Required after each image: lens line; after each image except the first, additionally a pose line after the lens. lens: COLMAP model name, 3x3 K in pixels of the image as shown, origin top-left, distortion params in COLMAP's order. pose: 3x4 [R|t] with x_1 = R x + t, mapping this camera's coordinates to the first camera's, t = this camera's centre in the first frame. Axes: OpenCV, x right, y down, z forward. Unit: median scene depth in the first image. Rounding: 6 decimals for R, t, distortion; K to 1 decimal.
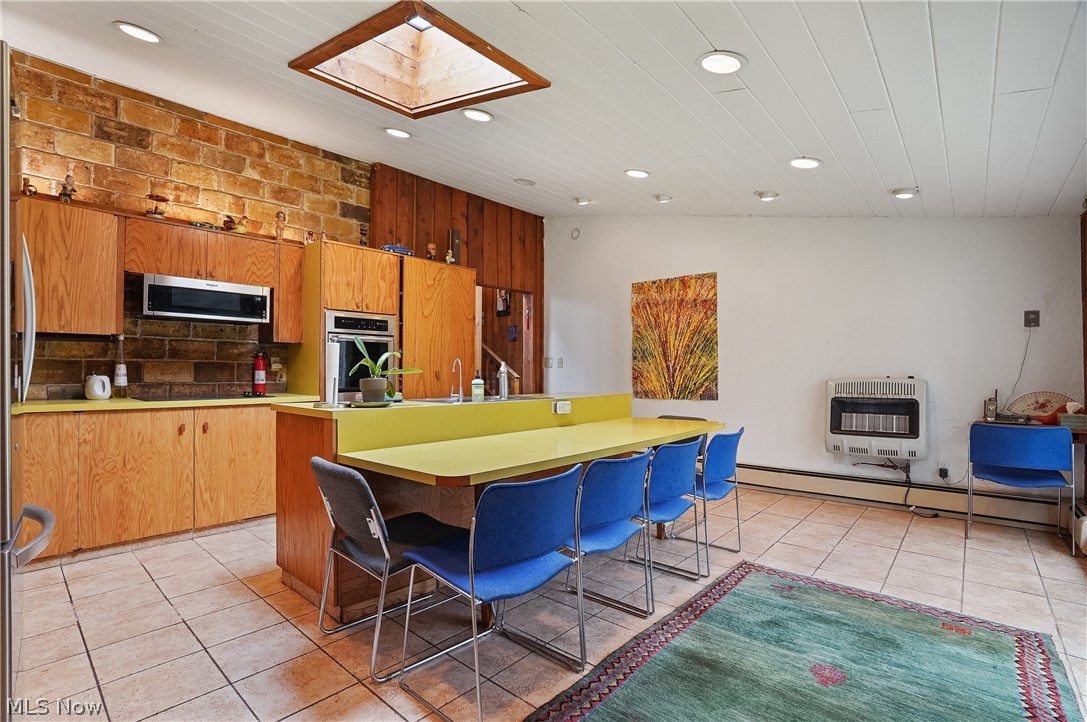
lens RADIAL K [[506.6, 0, 538.8], [0, 506.6, 366.6], [0, 0, 1]] dist [-0.060290, 0.012029]
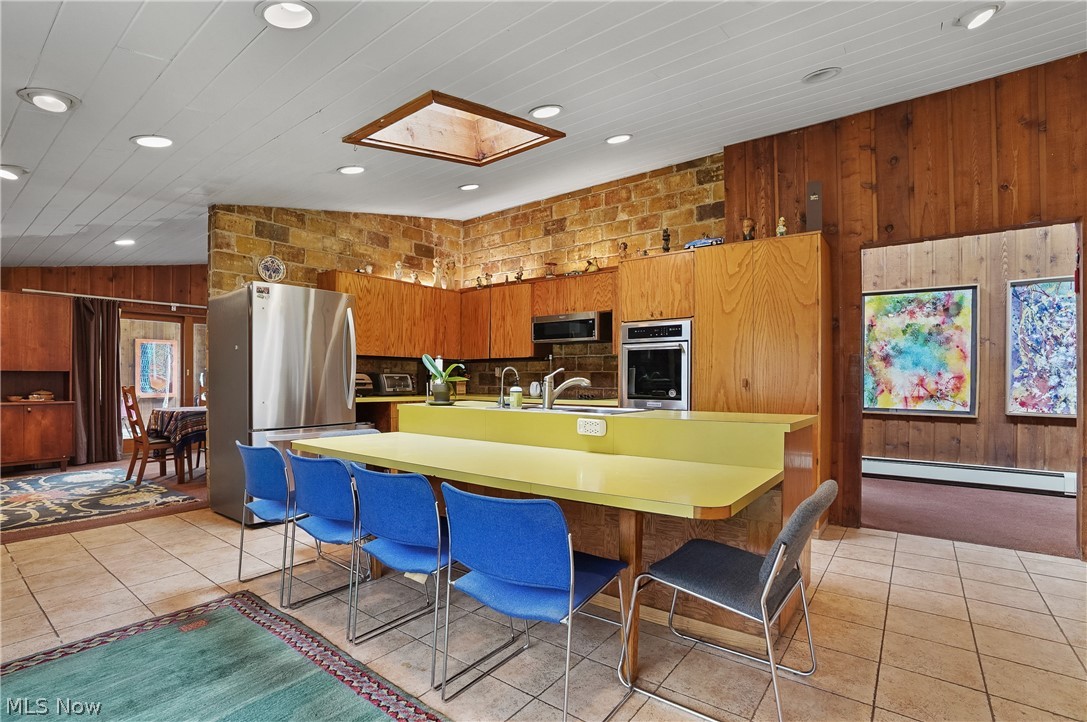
lens RADIAL K [[506.6, 0, 541.2], [0, 506.6, 378.1], [0, 0, 1]] dist [-0.060290, 0.012029]
pose [[0.071775, -0.003231, -0.997416, 0.652705], [0.006921, 0.999972, -0.002741, 0.008822], [0.997397, -0.006707, 0.071796, 0.722787]]
